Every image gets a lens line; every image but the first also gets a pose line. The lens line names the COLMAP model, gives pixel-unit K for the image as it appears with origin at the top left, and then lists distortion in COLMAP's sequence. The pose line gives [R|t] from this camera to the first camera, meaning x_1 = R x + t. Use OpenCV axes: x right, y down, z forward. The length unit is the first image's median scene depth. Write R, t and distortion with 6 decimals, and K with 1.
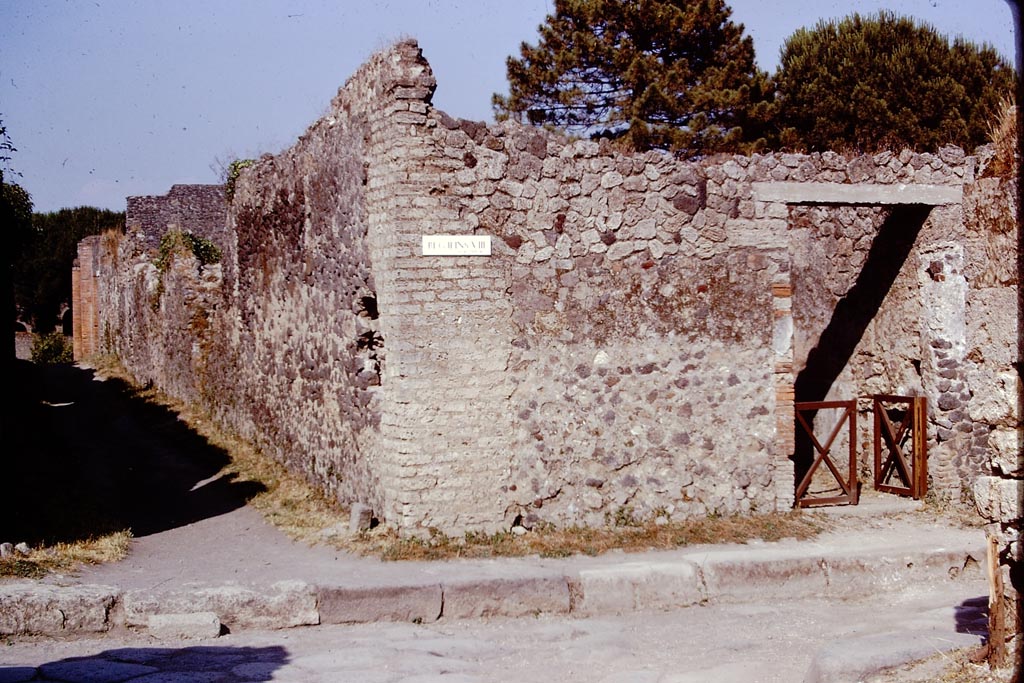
lens RADIAL K [[1550.1, 0, 512.0], [0, 1550.1, 341.5], [0, 0, 1]] dist [-0.284846, 0.247567]
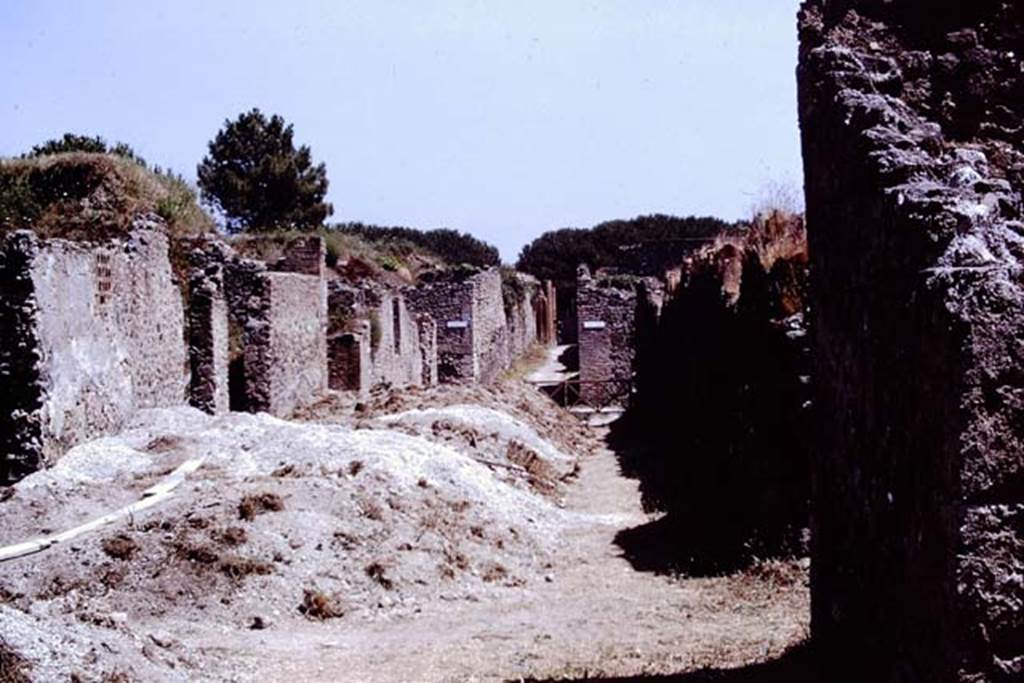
lens RADIAL K [[1550.1, 0, 512.0], [0, 1550.1, 341.5], [0, 0, 1]] dist [-0.284846, 0.247567]
pose [[0.921734, 0.001162, -0.387821, 1.176452], [0.006223, 0.999822, 0.017787, -0.085898], [0.387773, -0.018809, 0.921563, -2.398396]]
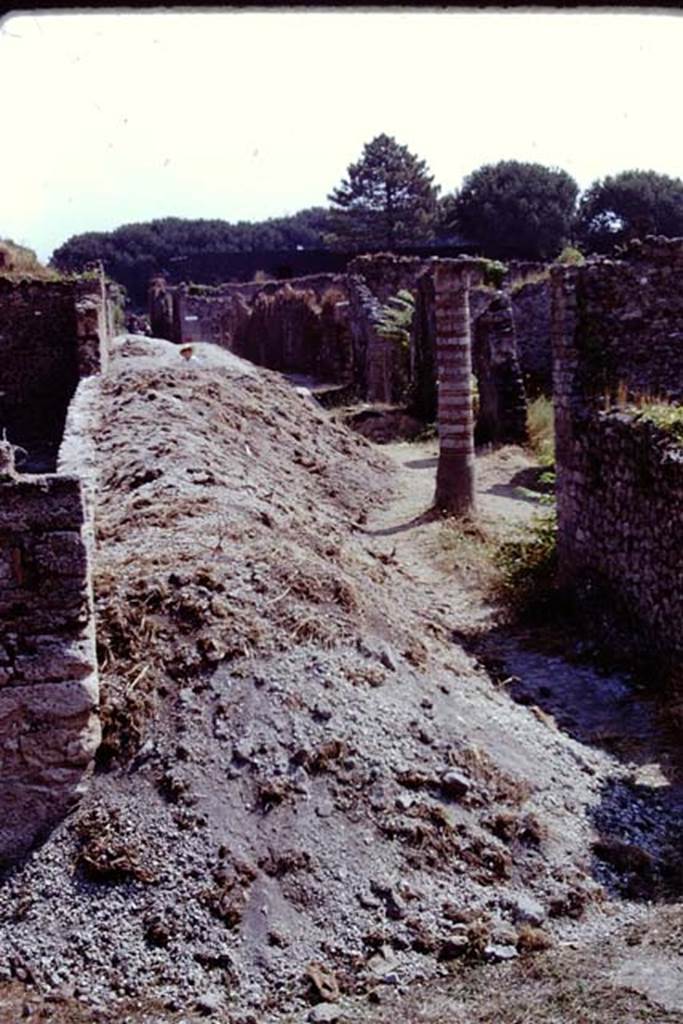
lens RADIAL K [[1518.6, 0, 341.5], [0, 1518.6, 512.0], [0, 0, 1]] dist [-0.327106, 0.037683]
pose [[0.984762, 0.006612, -0.173784, 1.545450], [0.018563, 0.989572, 0.142838, -0.136448], [0.172916, -0.143887, 0.974370, -4.660332]]
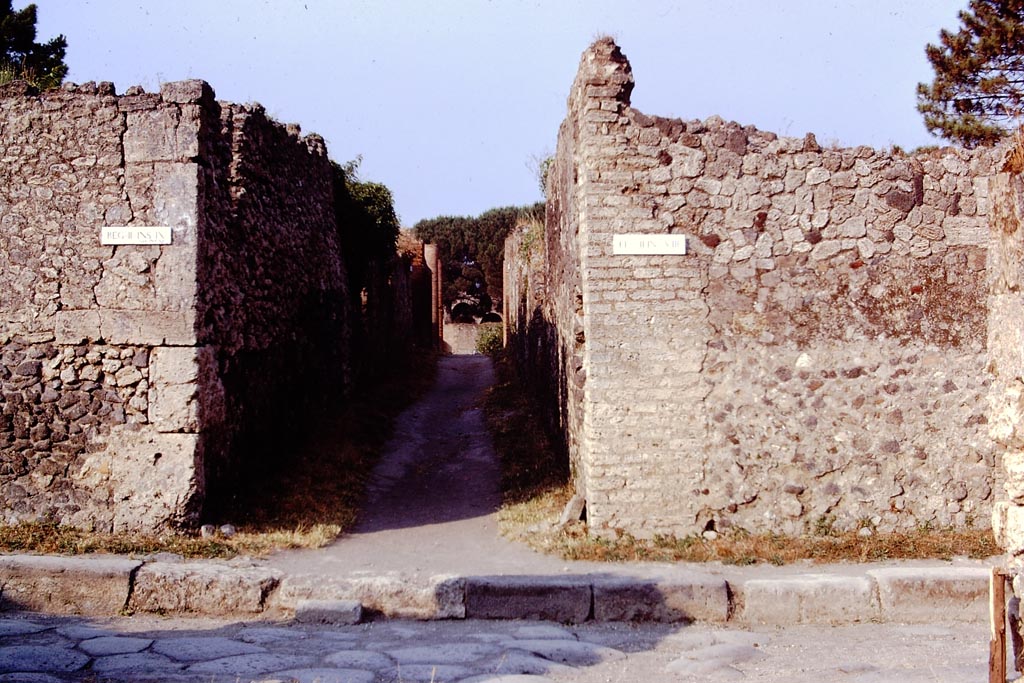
lens RADIAL K [[1569.7, 0, 512.0], [0, 1569.7, 341.5], [0, 0, 1]] dist [-0.288716, 0.190861]
pose [[0.950609, 0.014984, -0.310030, 0.186592], [-0.013475, 0.999885, 0.007008, -0.005809], [0.310099, -0.002485, 0.950701, 0.022408]]
